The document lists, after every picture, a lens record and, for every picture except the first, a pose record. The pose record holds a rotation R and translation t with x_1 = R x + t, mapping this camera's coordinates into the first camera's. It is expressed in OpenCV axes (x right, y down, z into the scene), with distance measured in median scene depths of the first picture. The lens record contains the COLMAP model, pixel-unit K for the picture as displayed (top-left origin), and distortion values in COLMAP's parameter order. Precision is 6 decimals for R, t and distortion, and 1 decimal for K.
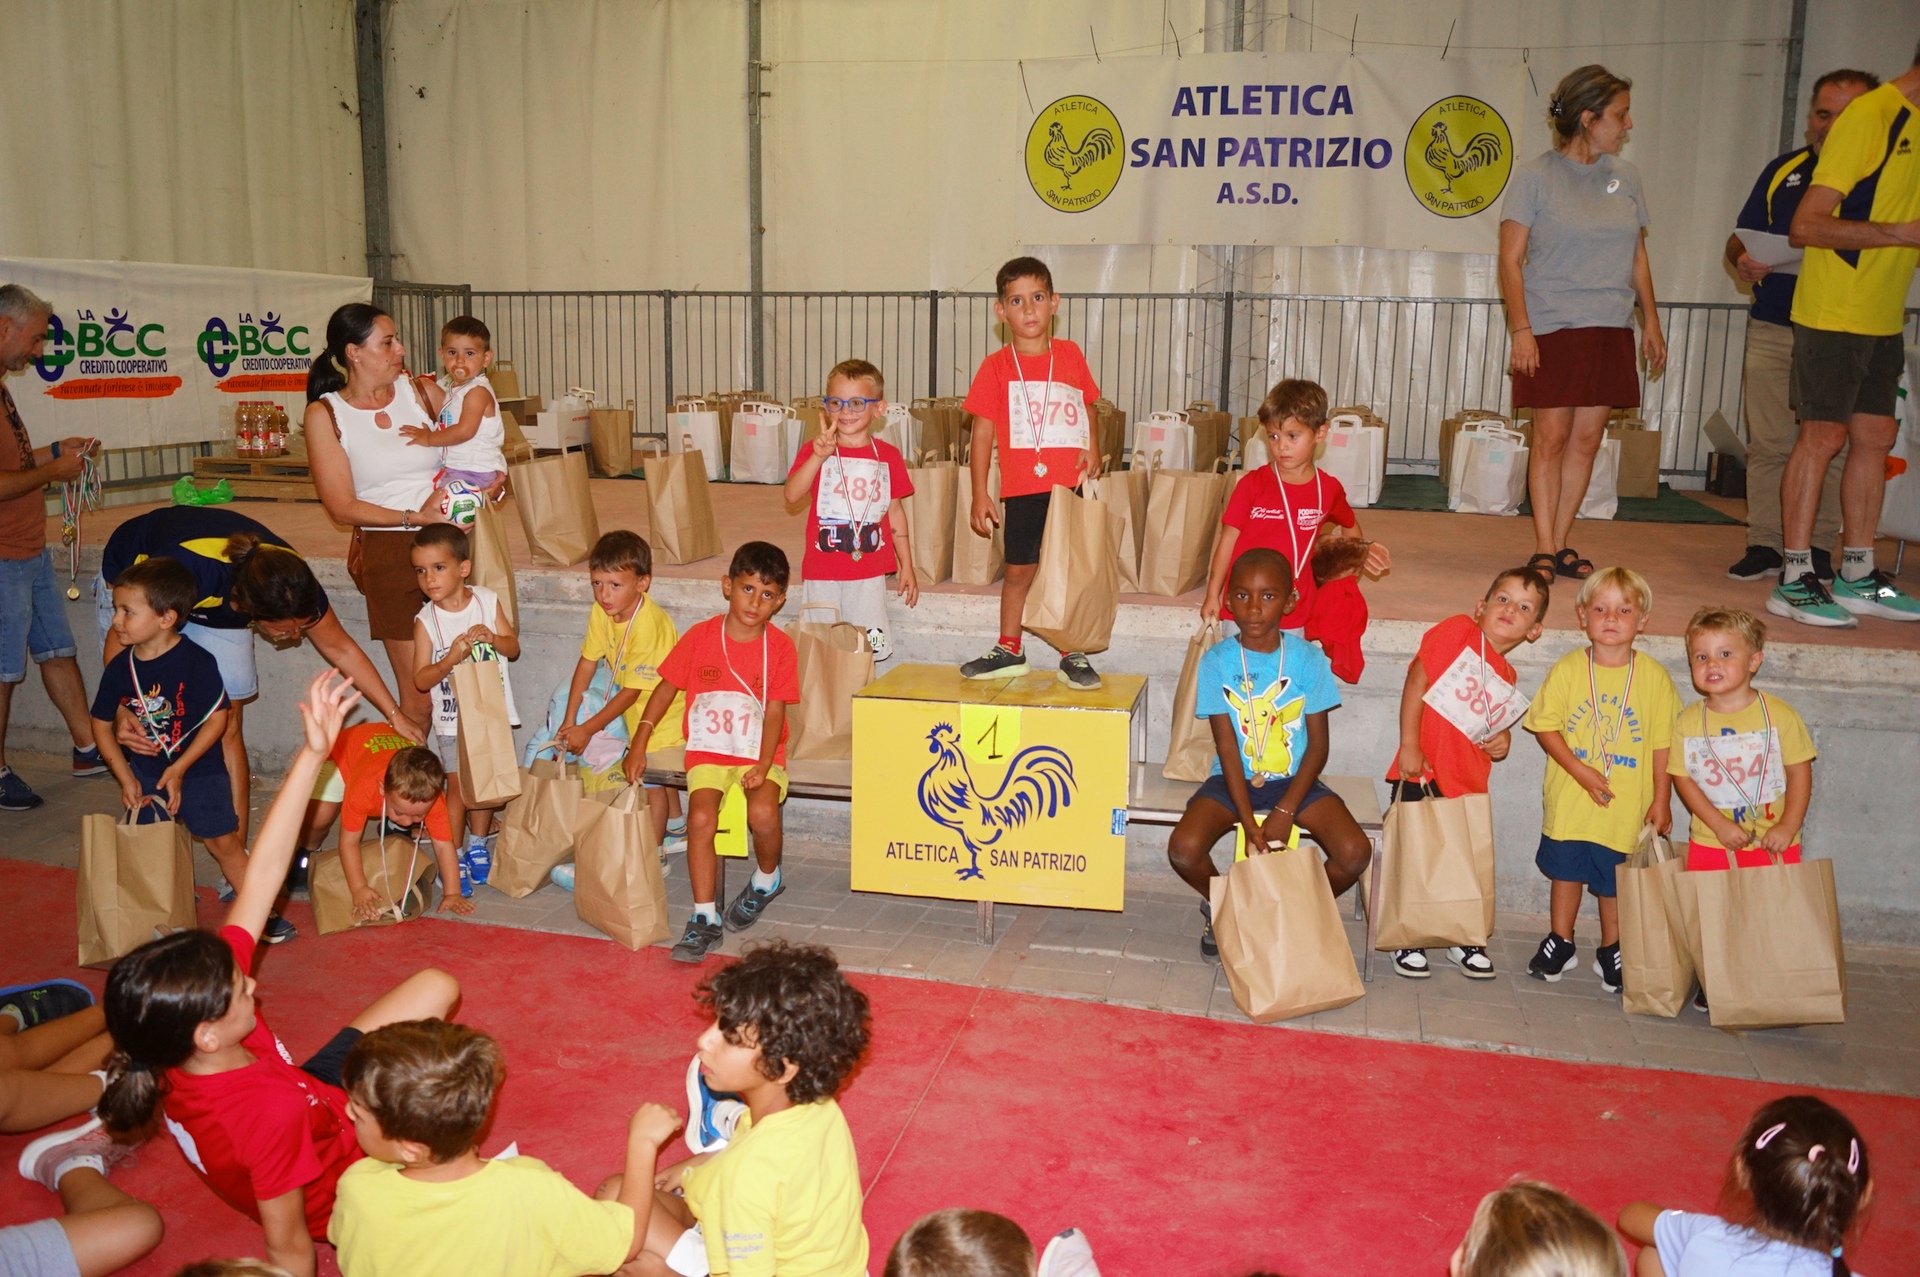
lens RADIAL K [[1509.5, 0, 952.4], [0, 1509.5, 645.4], [0, 0, 1]] dist [-0.084659, 0.016856]
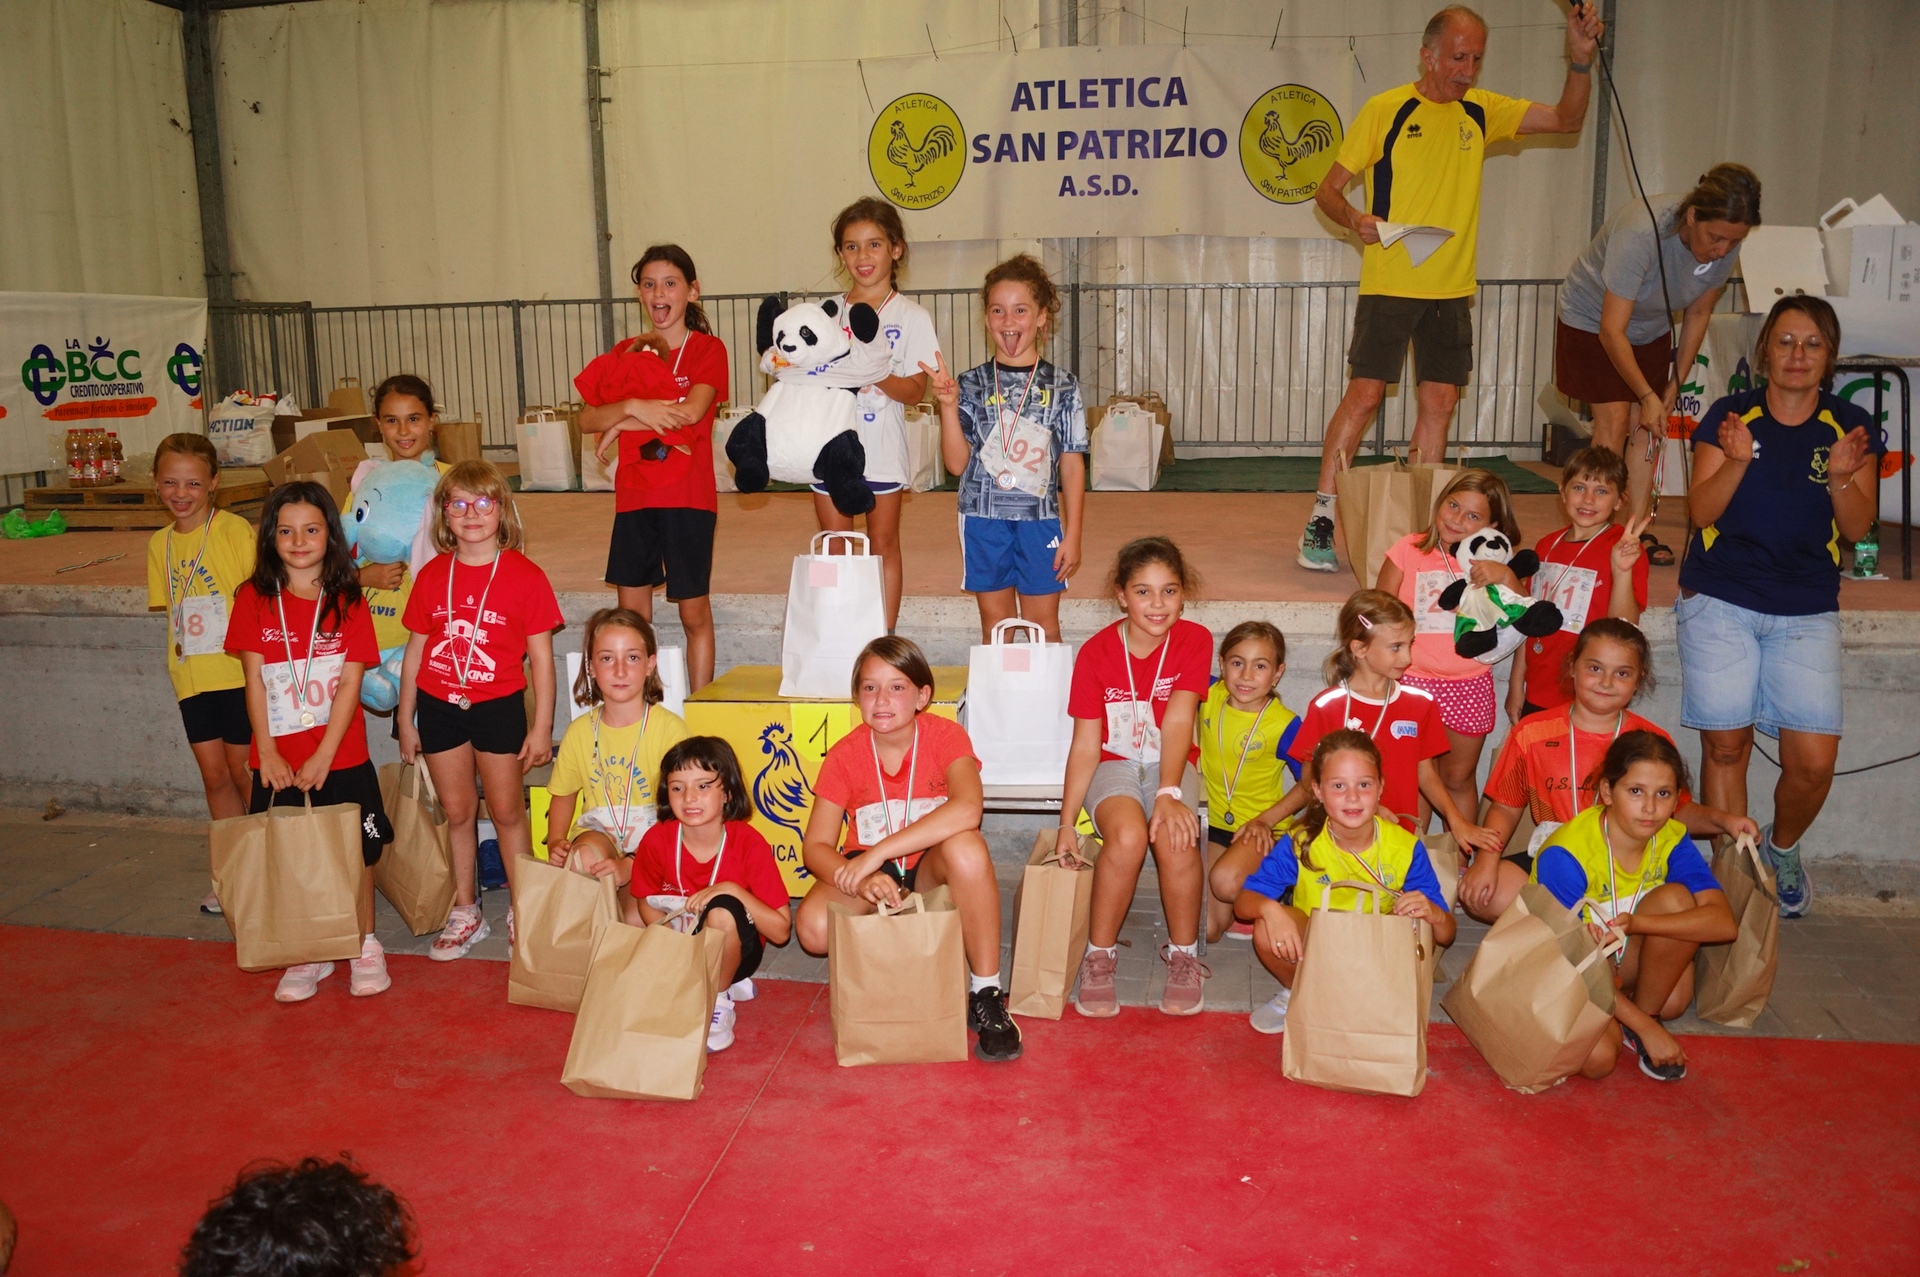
lens RADIAL K [[1505.3, 0, 957.1], [0, 1505.3, 647.9], [0, 0, 1]] dist [-0.085107, 0.015926]
pose [[0.996184, -0.046636, 0.073772, 0.020195], [0.046331, 0.998909, 0.005840, 0.000447], [-0.073964, -0.002400, 0.997258, -0.004212]]
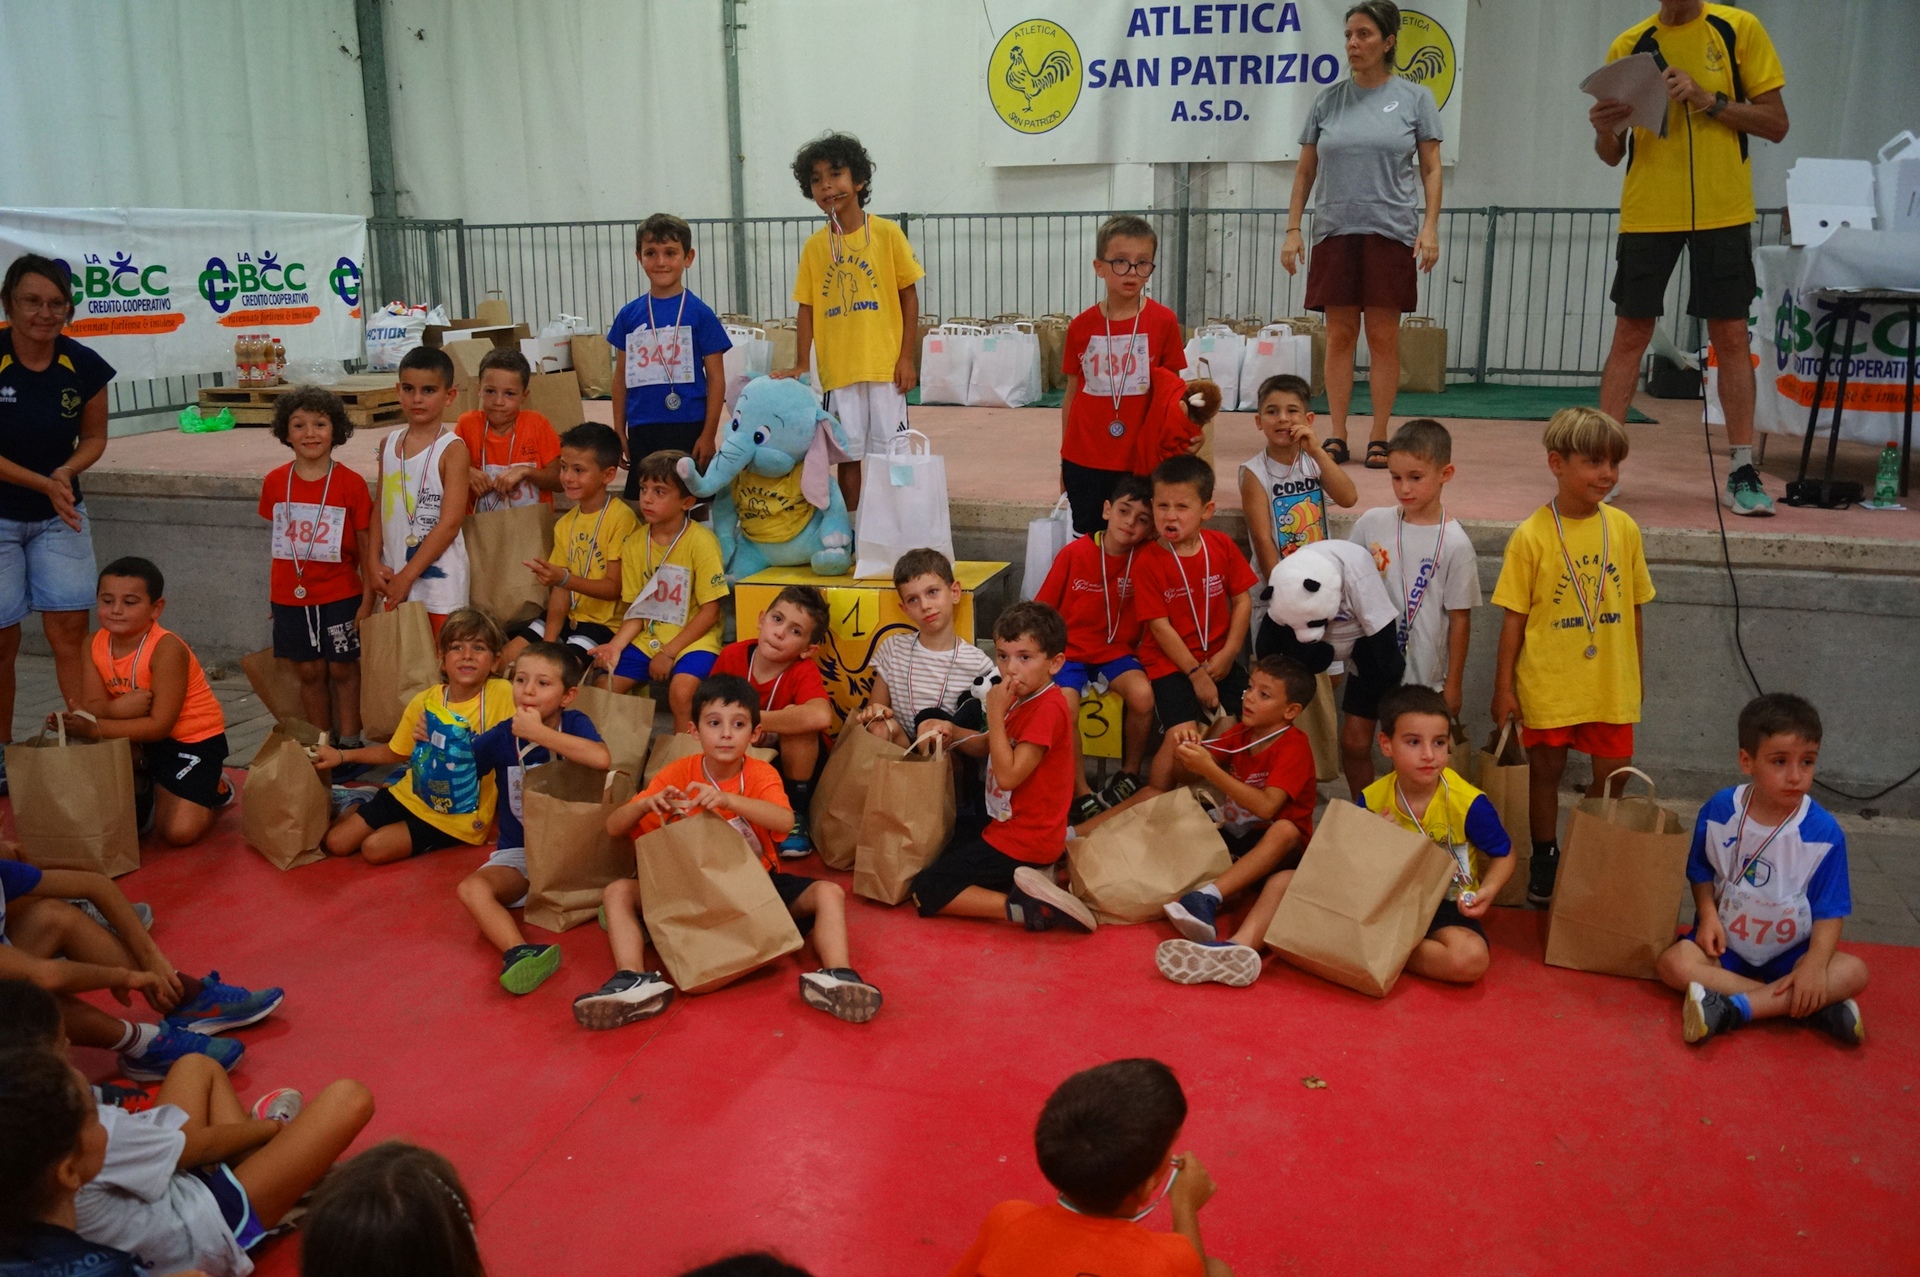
lens RADIAL K [[1513.9, 0, 956.0], [0, 1513.9, 645.3], [0, 0, 1]] dist [-0.085149, 0.015572]
pose [[0.999145, -0.012852, -0.039292, 0.067000], [0.014838, 0.998605, 0.050677, 0.011862], [0.038586, -0.051217, 0.997942, -0.059139]]
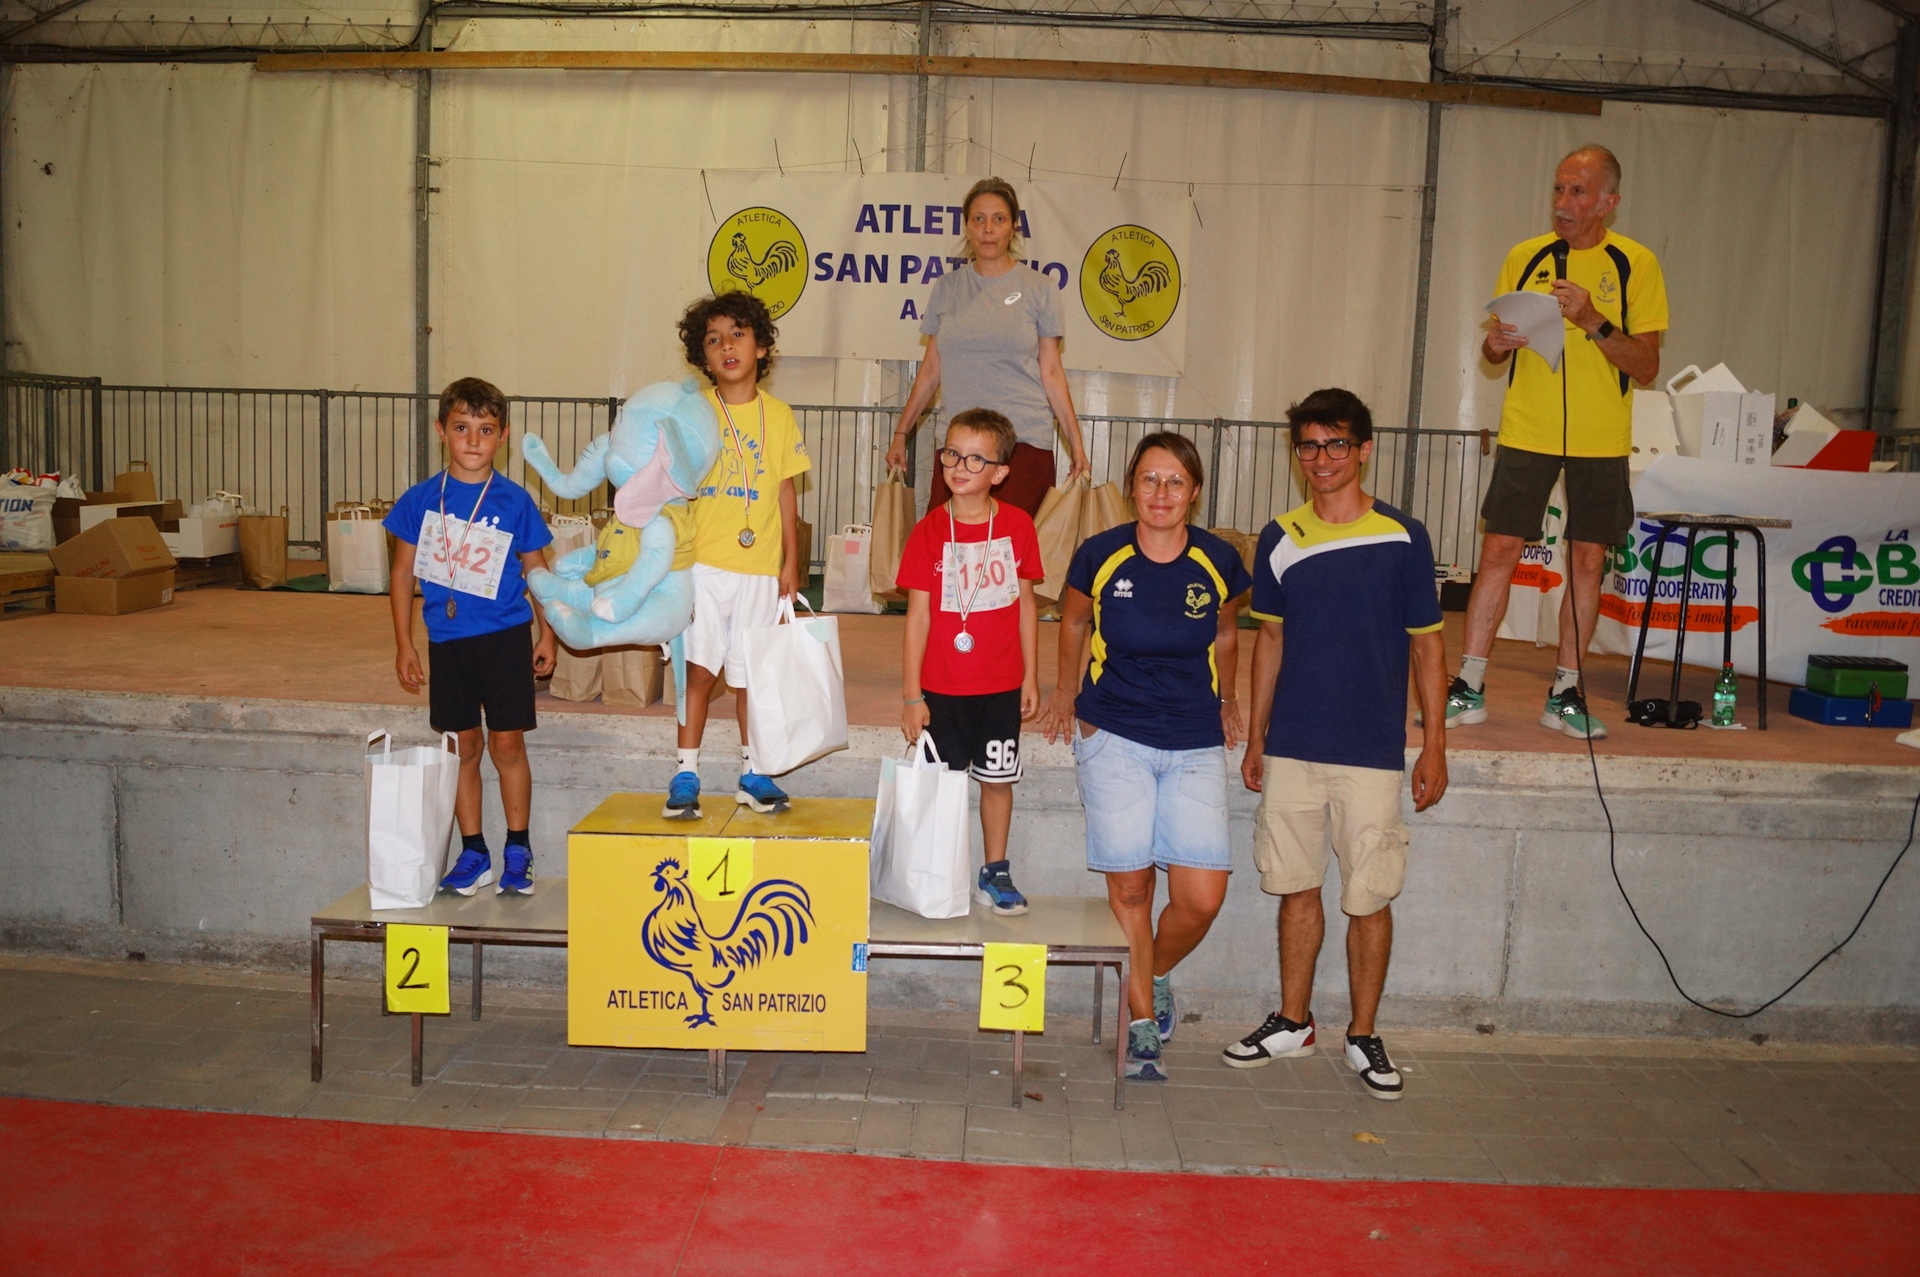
lens RADIAL K [[1502.9, 0, 953.0], [0, 1502.9, 645.2], [0, 0, 1]] dist [-0.083905, 0.013819]
pose [[0.973645, -0.005758, 0.227998, -0.021035], [0.022026, 0.997382, -0.068874, -0.005710], [-0.227004, 0.072081, 0.971223, 0.026259]]
